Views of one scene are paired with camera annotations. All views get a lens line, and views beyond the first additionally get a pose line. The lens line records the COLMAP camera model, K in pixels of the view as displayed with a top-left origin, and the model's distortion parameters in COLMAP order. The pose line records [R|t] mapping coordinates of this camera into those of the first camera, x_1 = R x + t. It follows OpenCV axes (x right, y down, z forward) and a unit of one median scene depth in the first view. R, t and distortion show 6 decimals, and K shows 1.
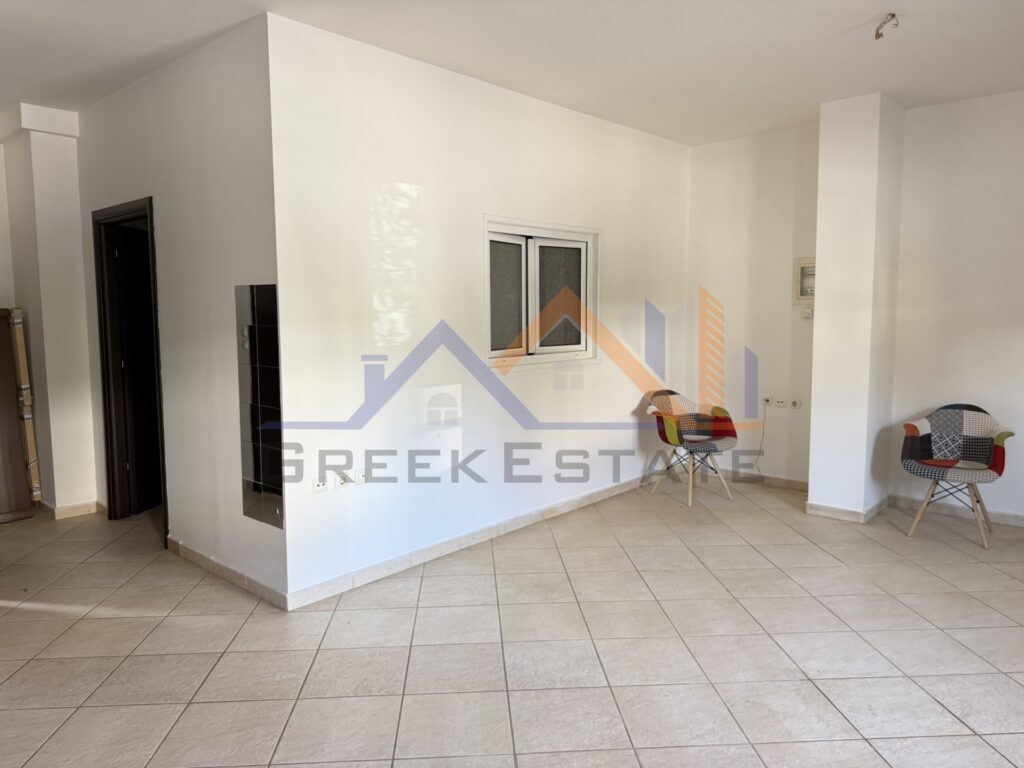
lens RADIAL K [[721.7, 0, 497.5], [0, 721.7, 375.8], [0, 0, 1]] dist [0.057413, -0.067764]
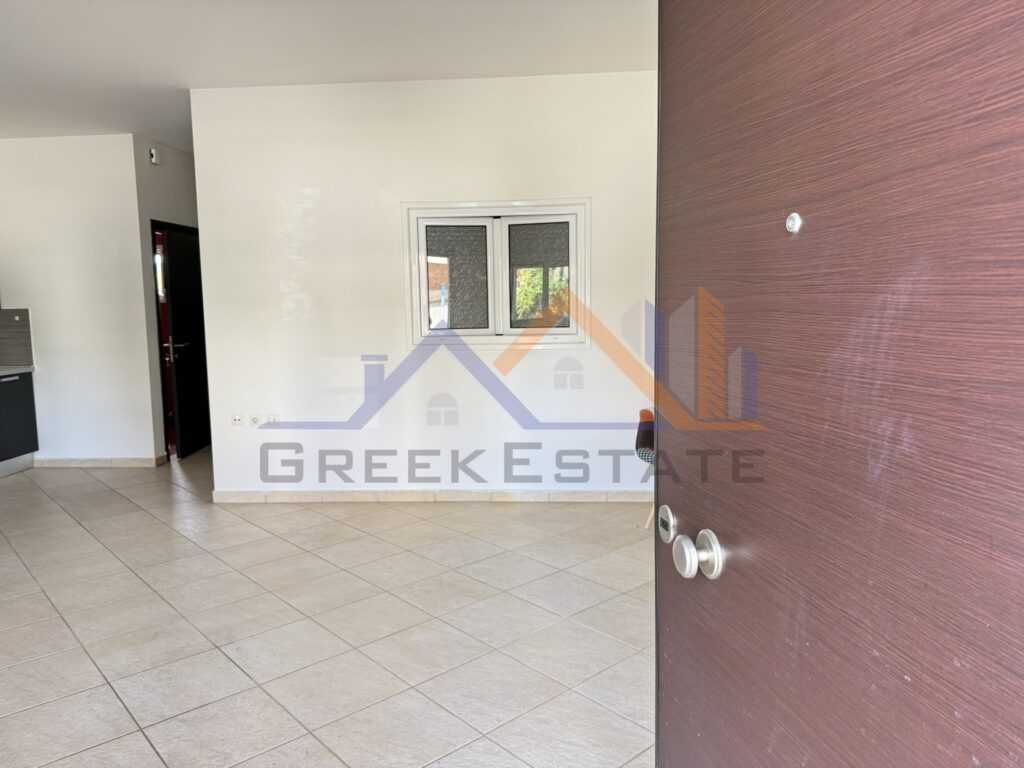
lens RADIAL K [[721.7, 0, 508.7], [0, 721.7, 381.1], [0, 0, 1]] dist [0.057413, -0.067764]
pose [[0.621357, 0.077963, -0.779639, 0.995308], [-0.060131, 0.996848, 0.051760, -0.022243], [0.781217, 0.014719, 0.624086, 0.464322]]
